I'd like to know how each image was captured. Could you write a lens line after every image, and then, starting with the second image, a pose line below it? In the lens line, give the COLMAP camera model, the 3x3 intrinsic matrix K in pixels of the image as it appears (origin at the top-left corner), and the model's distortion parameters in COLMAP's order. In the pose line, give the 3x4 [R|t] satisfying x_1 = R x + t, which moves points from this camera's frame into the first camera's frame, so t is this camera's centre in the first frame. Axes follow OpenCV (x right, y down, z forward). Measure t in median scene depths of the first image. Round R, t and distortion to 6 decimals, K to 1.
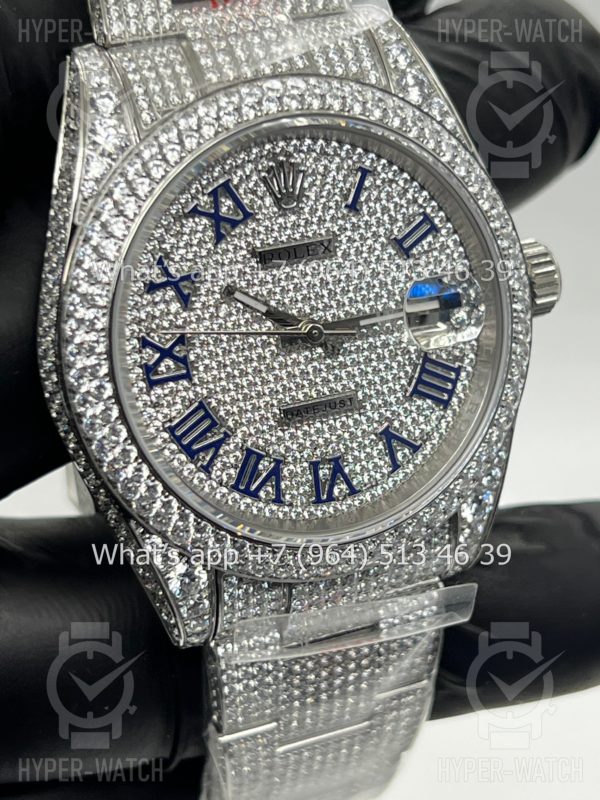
lens RADIAL K [[1941.0, 0, 300.0], [0, 1941.0, 400.0], [0, 0, 1]] dist [0.285349, -1.291688]
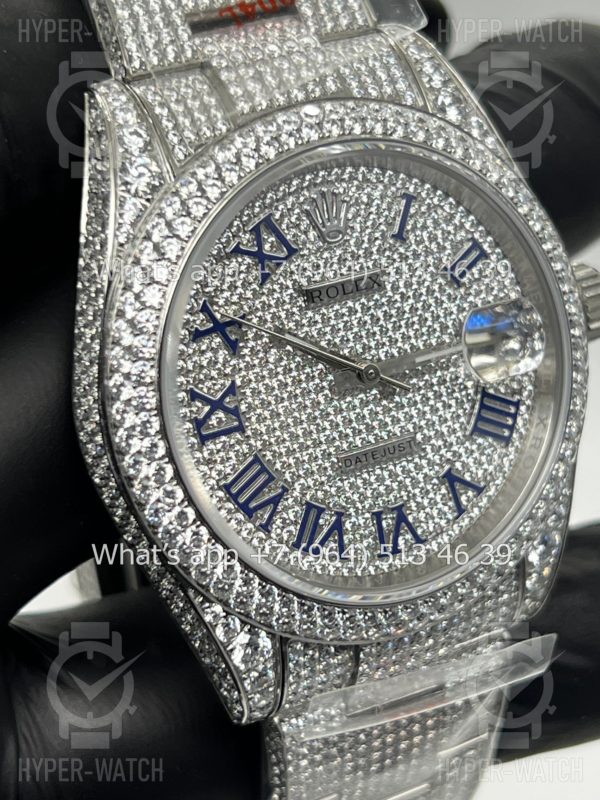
lens RADIAL K [[1941.0, 0, 300.0], [0, 1941.0, 400.0], [0, 0, 1]] dist [0.285349, -1.291688]
pose [[0.995459, -0.067185, 0.067435, -0.089346], [0.069396, 0.997107, -0.031003, 0.004794], [-0.065157, 0.035542, 0.997242, 0.075245]]
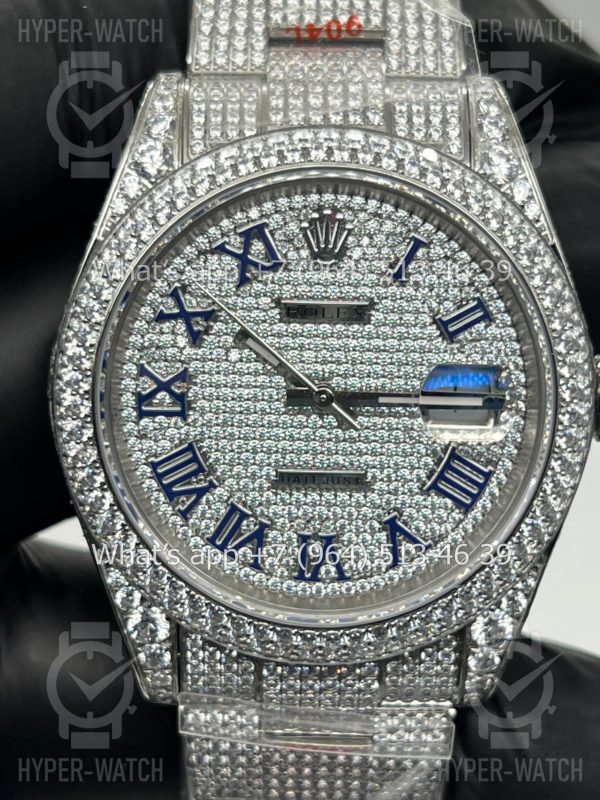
lens RADIAL K [[1941.0, 0, 300.0], [0, 1941.0, 400.0], [0, 0, 1]] dist [0.285349, -1.291688]
pose [[0.916804, 0.187141, -0.352772, 0.328295], [-0.217027, 0.975044, -0.046773, 0.012845], [0.335216, 0.119442, 0.934539, 0.117301]]
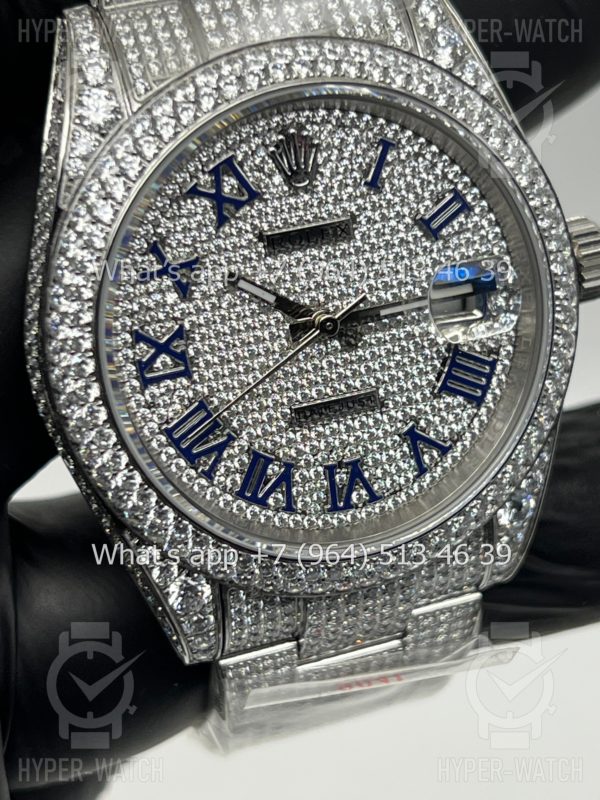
lens RADIAL K [[1941.0, 0, 300.0], [0, 1941.0, 400.0], [0, 0, 1]] dist [0.285349, -1.291688]
pose [[0.997015, 0.007885, -0.076805, 0.063869], [-0.004455, 0.998989, 0.044724, -0.040011], [0.077080, -0.044248, 0.996043, 0.096591]]
